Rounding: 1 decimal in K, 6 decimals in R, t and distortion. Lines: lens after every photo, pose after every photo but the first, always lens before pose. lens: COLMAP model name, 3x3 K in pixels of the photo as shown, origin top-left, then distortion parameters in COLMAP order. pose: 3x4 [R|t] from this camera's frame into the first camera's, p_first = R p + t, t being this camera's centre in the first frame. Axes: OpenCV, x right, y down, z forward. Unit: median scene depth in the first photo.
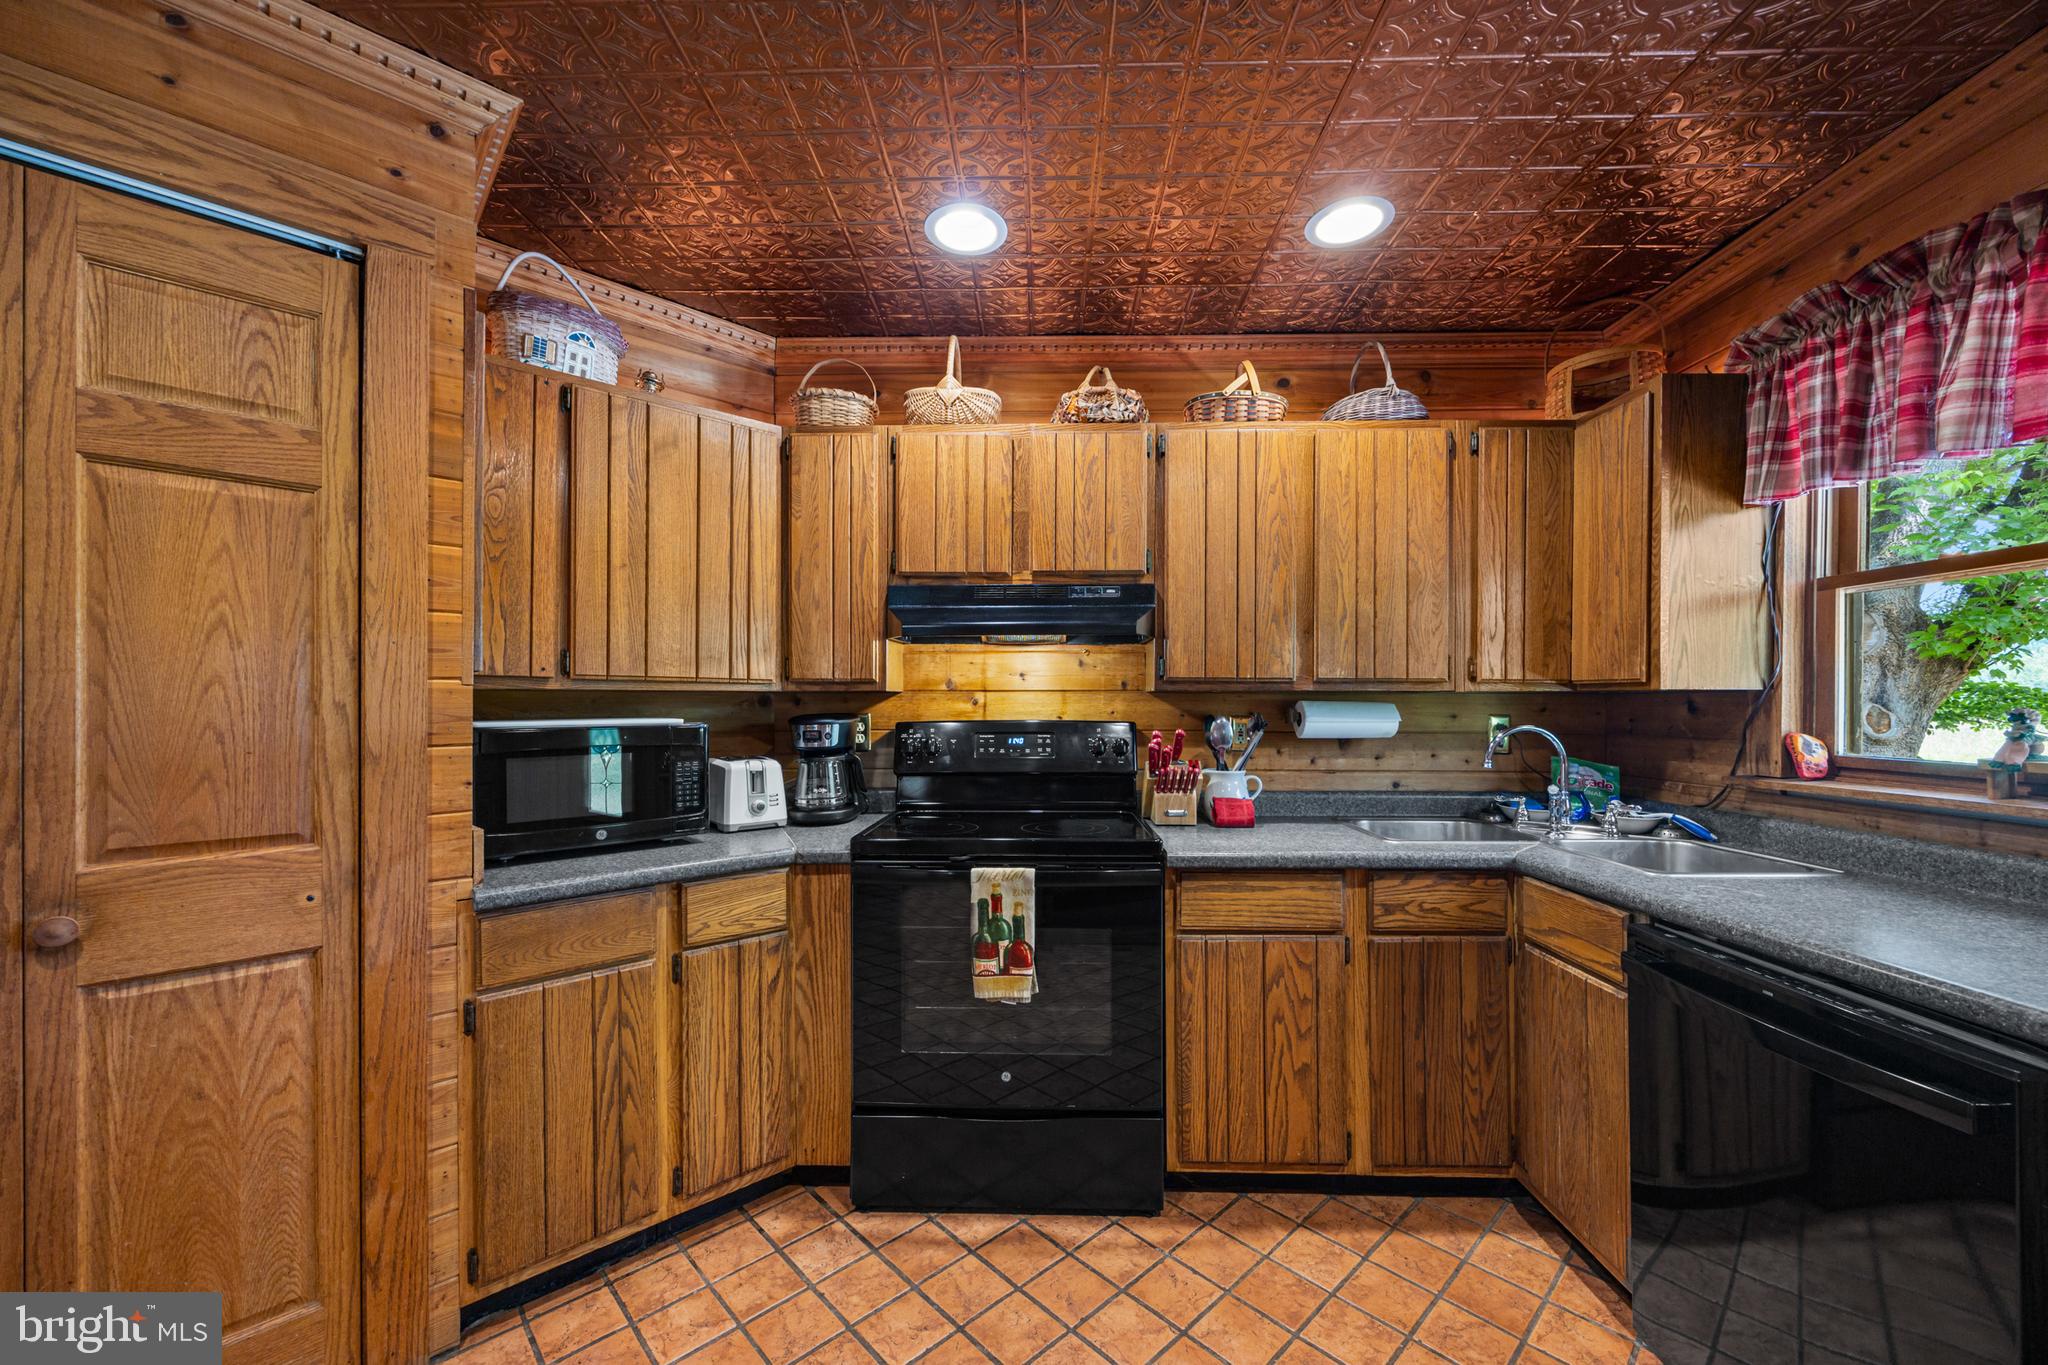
lens RADIAL K [[788.8, 0, 1028.2], [0, 788.8, 703.0], [0, 0, 1]] dist [-0.000658, 0.000777]
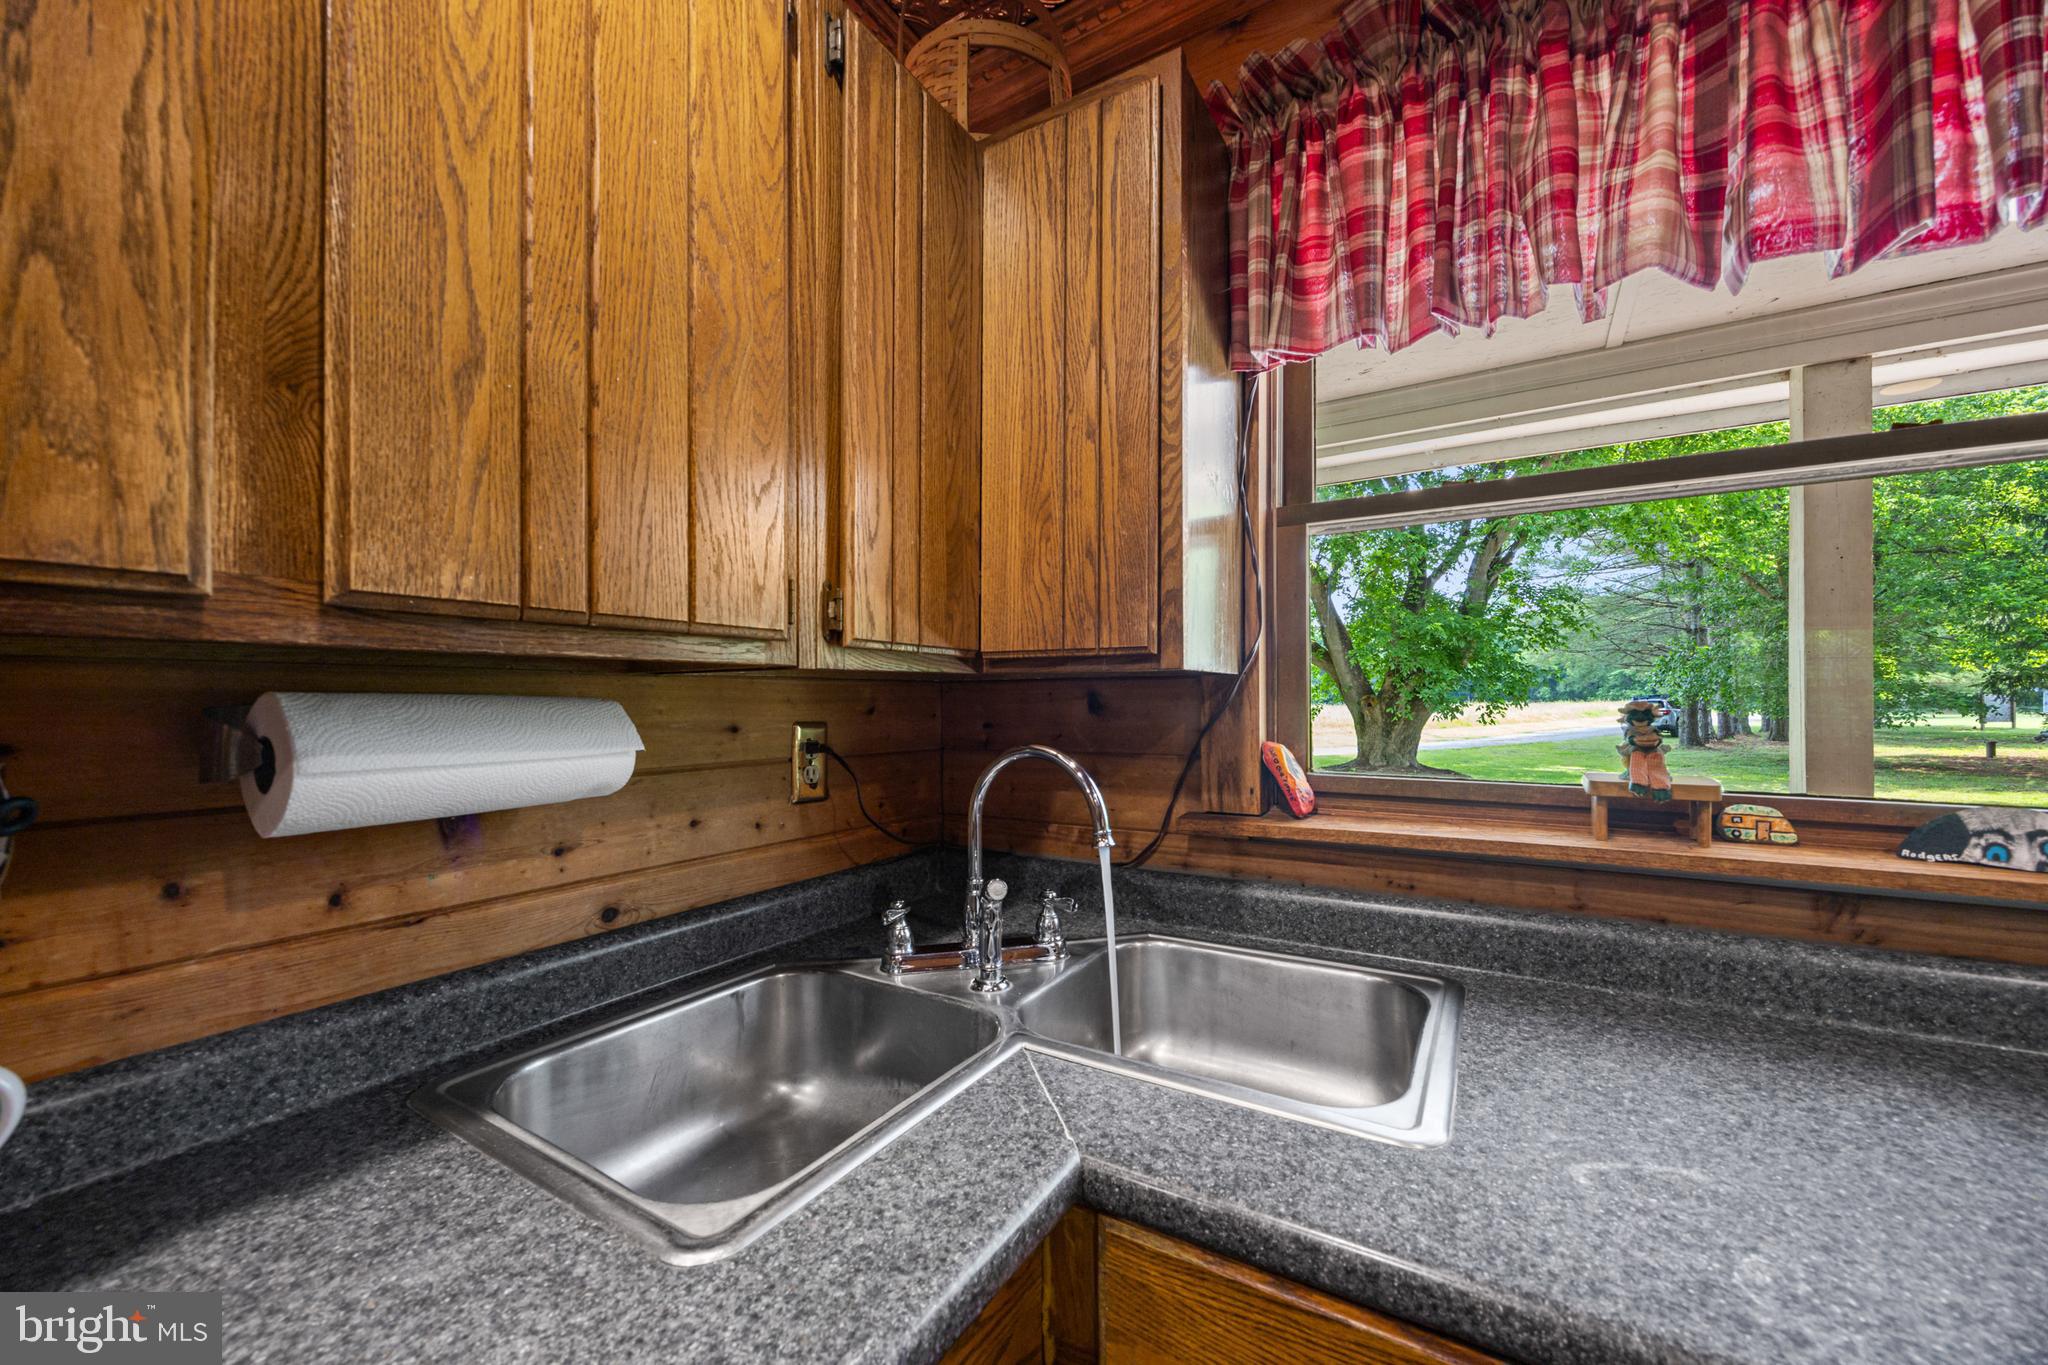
lens RADIAL K [[788.8, 0, 1023.2], [0, 788.8, 694.7], [0, 0, 1]] dist [-0.000658, 0.000777]
pose [[0.511253, 0.001731, 0.859428, 0.310340], [0.005720, 0.999969, -0.005417, 0.001217], [-0.859411, 0.007685, 0.511227, 0.816910]]
